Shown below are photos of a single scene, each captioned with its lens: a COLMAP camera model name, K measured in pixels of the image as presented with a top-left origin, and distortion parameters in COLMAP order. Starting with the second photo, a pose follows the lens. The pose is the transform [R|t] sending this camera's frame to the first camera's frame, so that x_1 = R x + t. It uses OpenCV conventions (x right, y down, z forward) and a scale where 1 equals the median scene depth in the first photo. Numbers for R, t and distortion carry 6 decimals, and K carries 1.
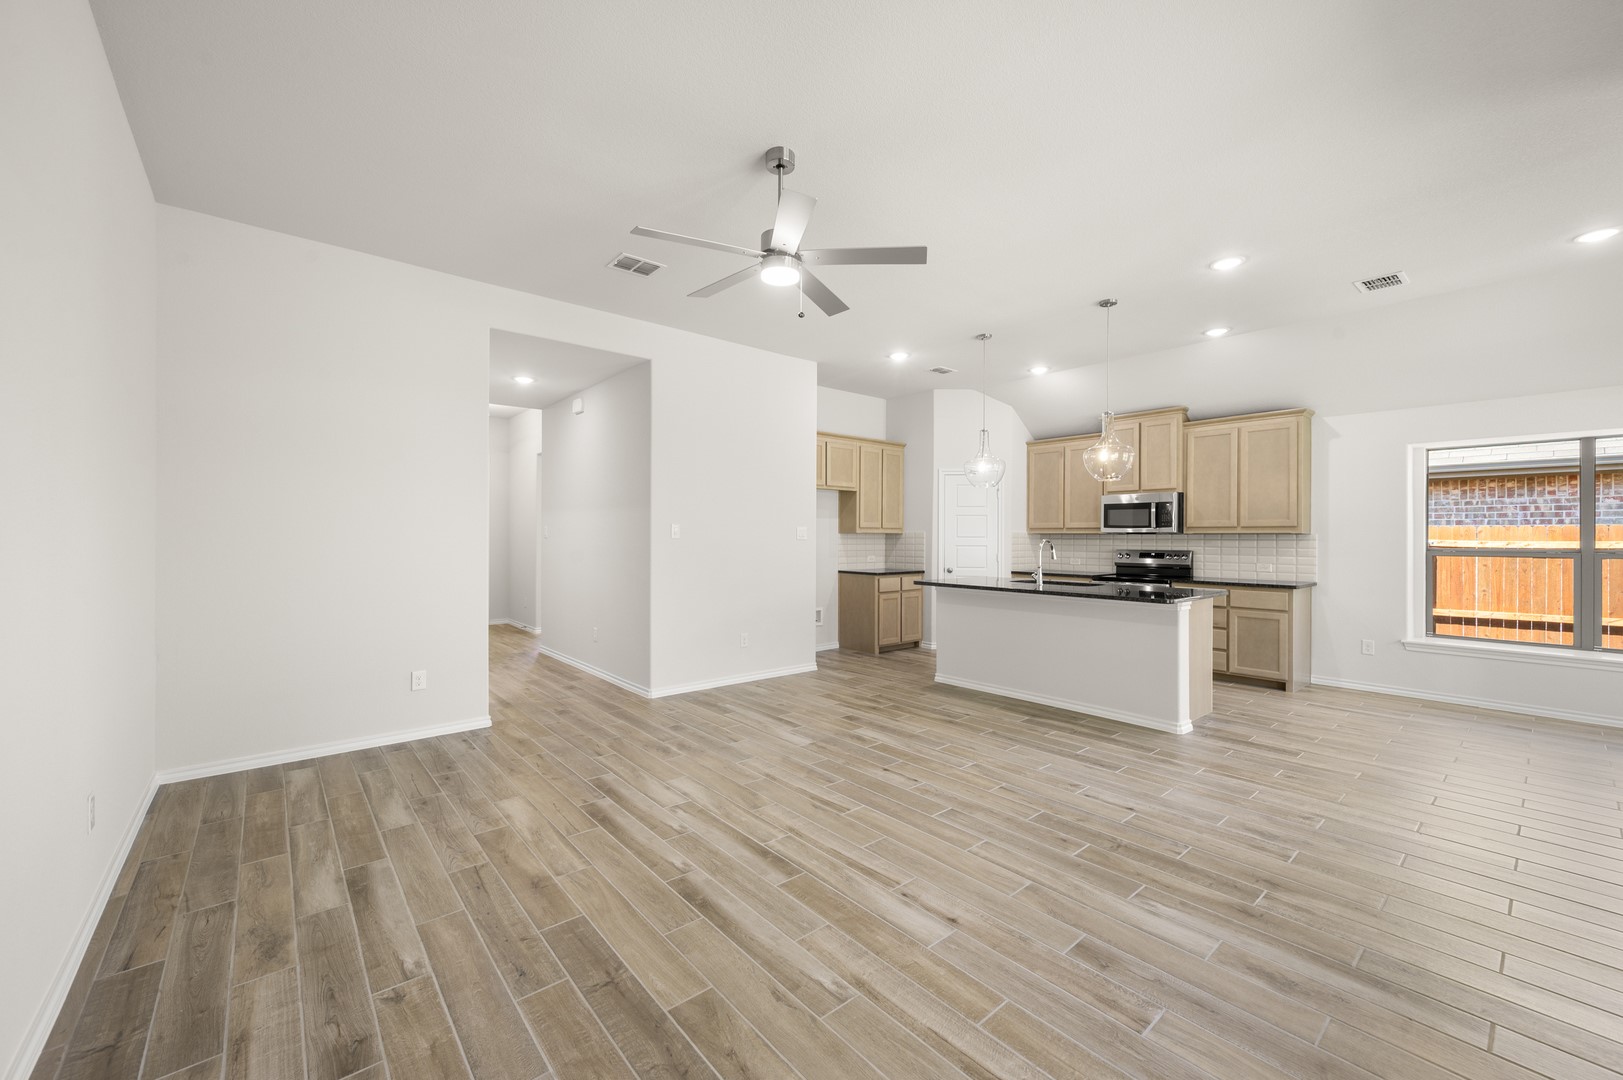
lens RADIAL K [[638.0, 0, 815.4], [0, 638.0, 537.2], [0, 0, 1]] dist [-0.000365, 0.000261]
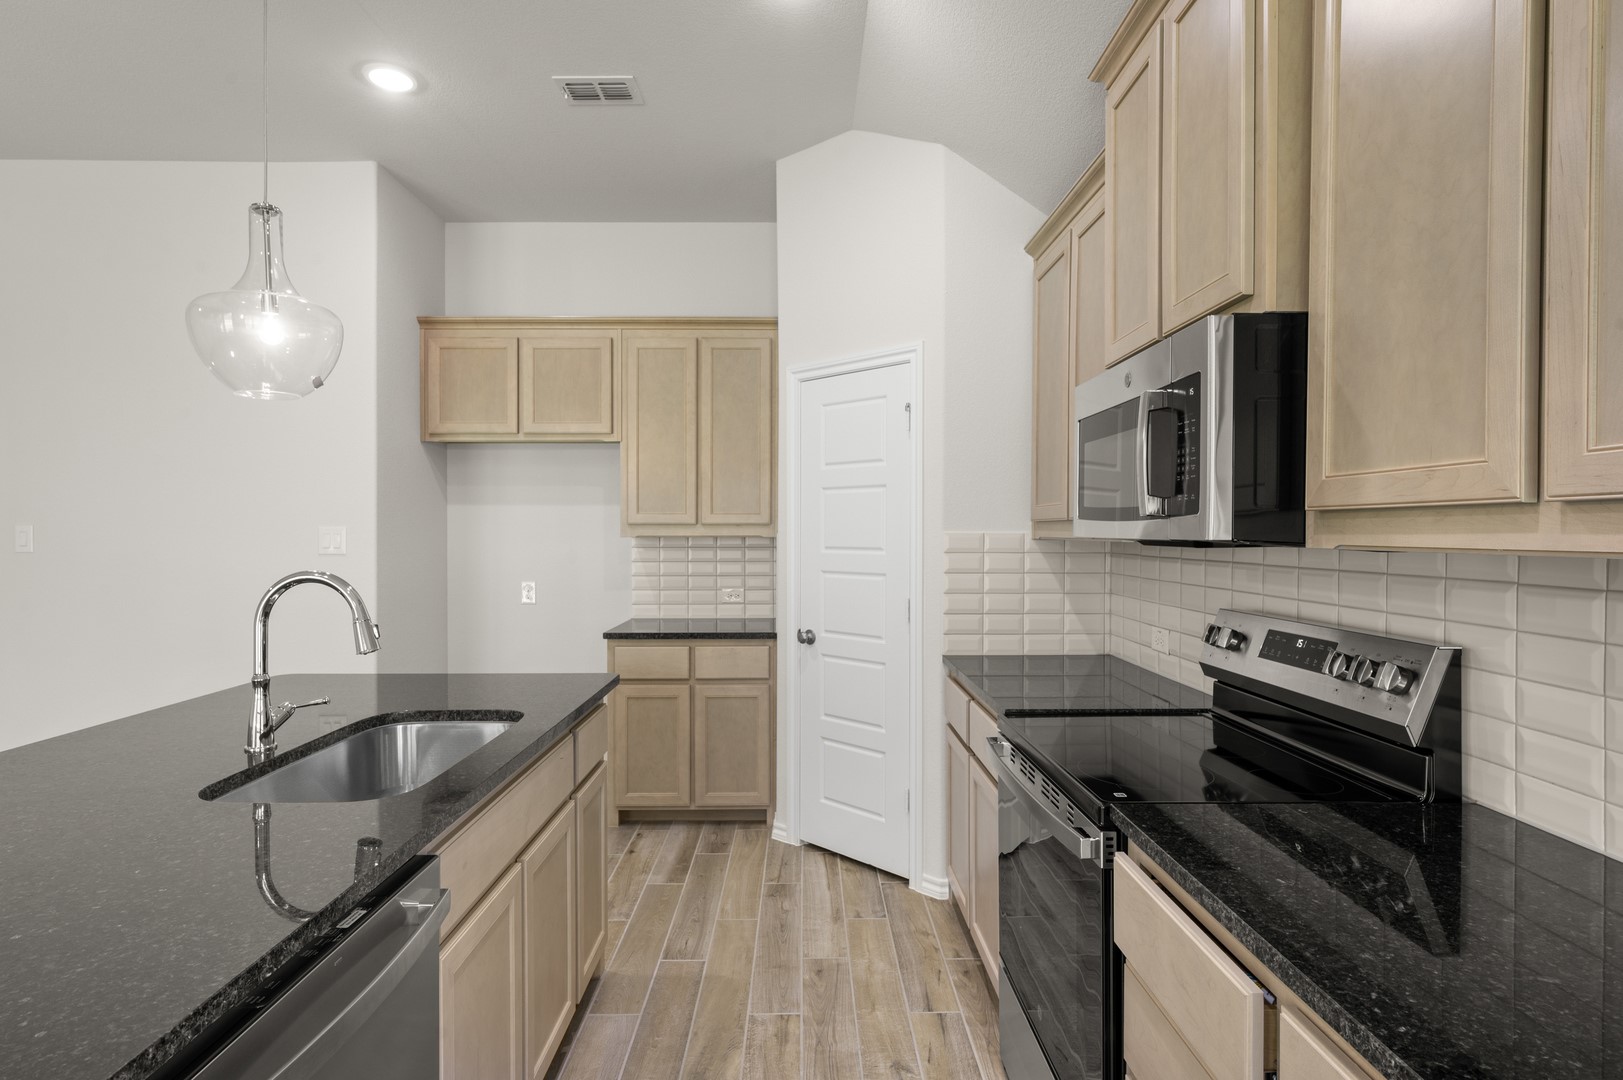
lens RADIAL K [[844.2, 0, 809.0], [0, 844.2, 533.1], [0, 0, 1]] dist [-0.003781, -0.000212]
pose [[0.760890, -0.002121, -0.648878, 0.589188], [0.002348, 0.999997, -0.000514, -0.009496], [0.648877, -0.001132, 0.760893, 0.699894]]
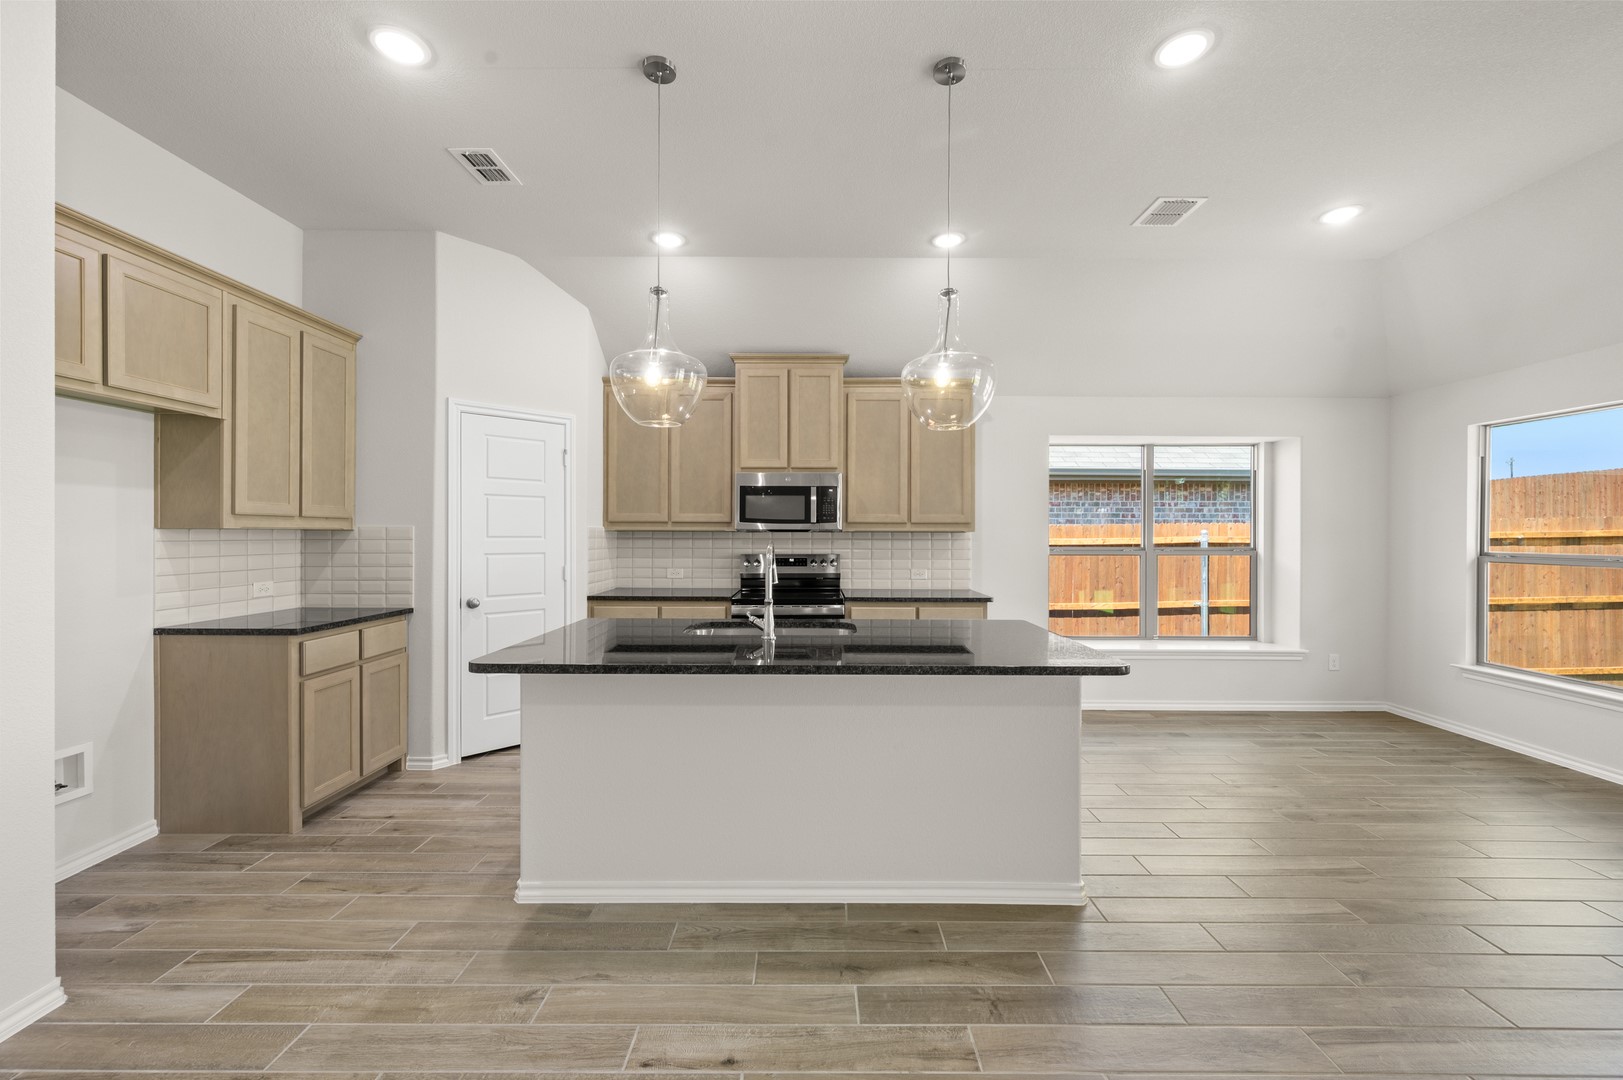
lens RADIAL K [[638.0, 0, 815.4], [0, 638.0, 537.2], [0, 0, 1]] dist [-0.000365, 0.000261]
pose [[0.653803, -0.005851, 0.756642, 0.007967], [0.000273, 0.999972, 0.007497, -0.004395], [-0.756665, -0.004695, 0.653786, 0.521449]]
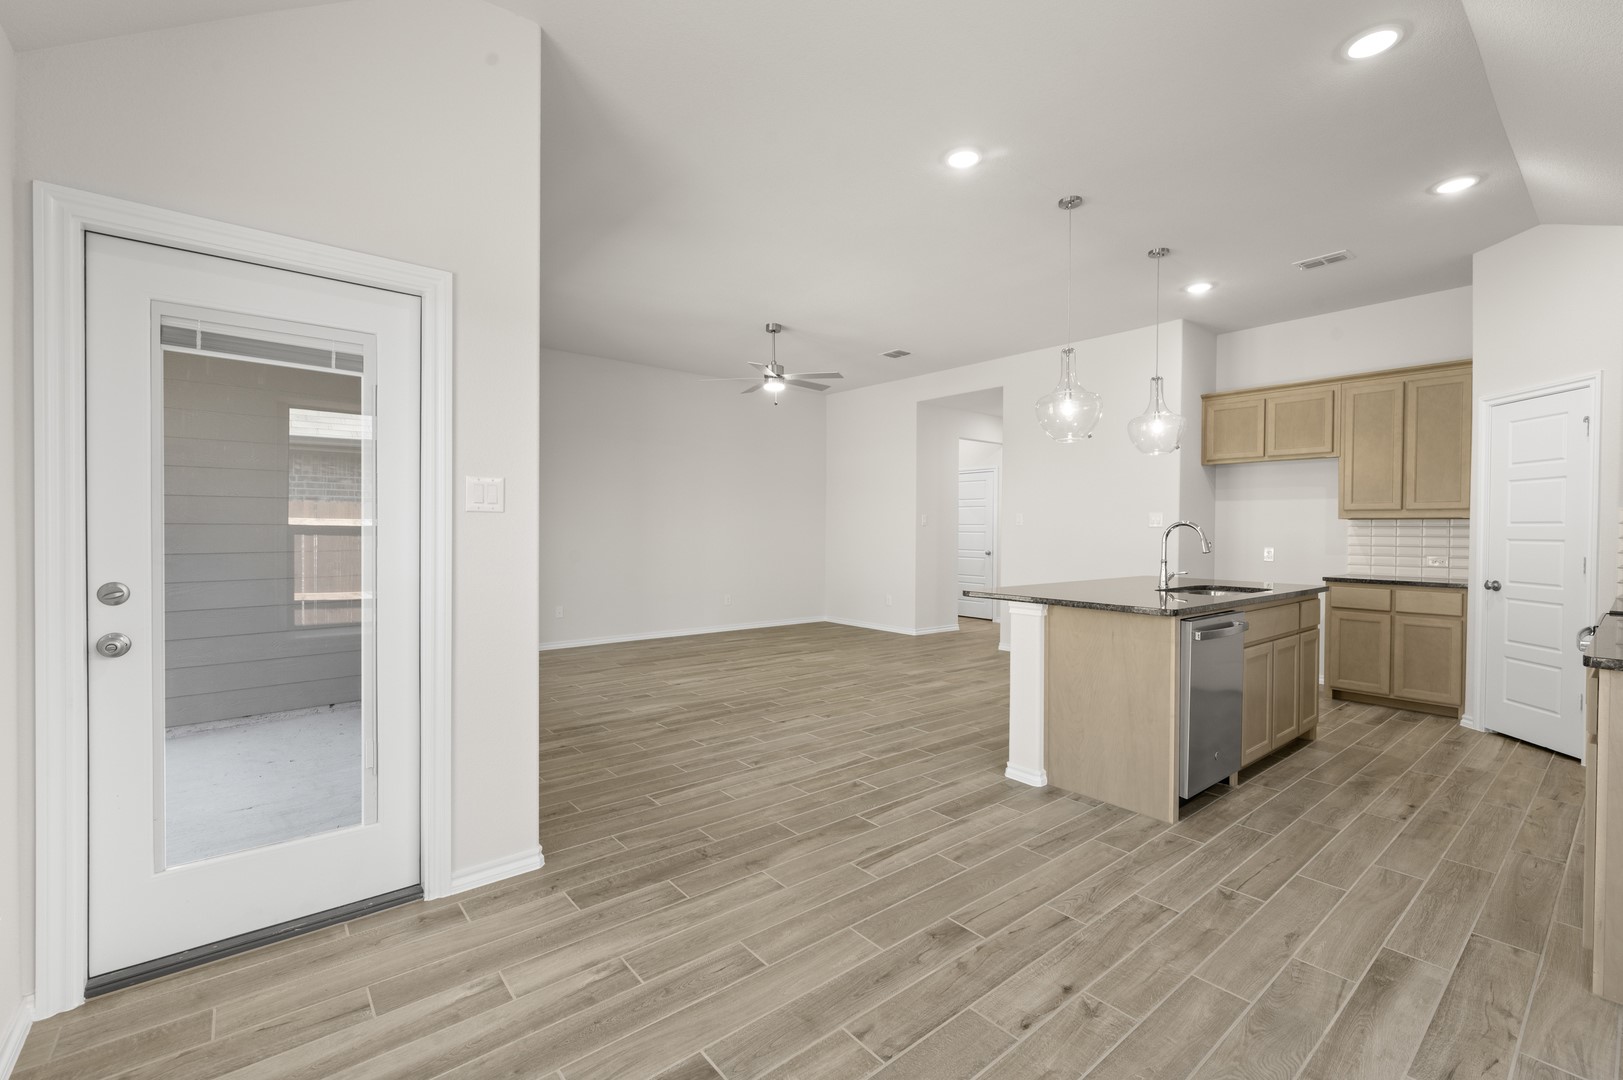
lens RADIAL K [[700.1, 0, 815.1], [0, 700.1, 537.6], [0, 0, 1]] dist [0.001742, 0.000585]
pose [[-0.017369, 0.007614, -0.999820, 0.892057], [-0.009555, 0.999924, 0.007781, 0.014118], [0.999803, 0.009688, -0.017295, 0.499405]]
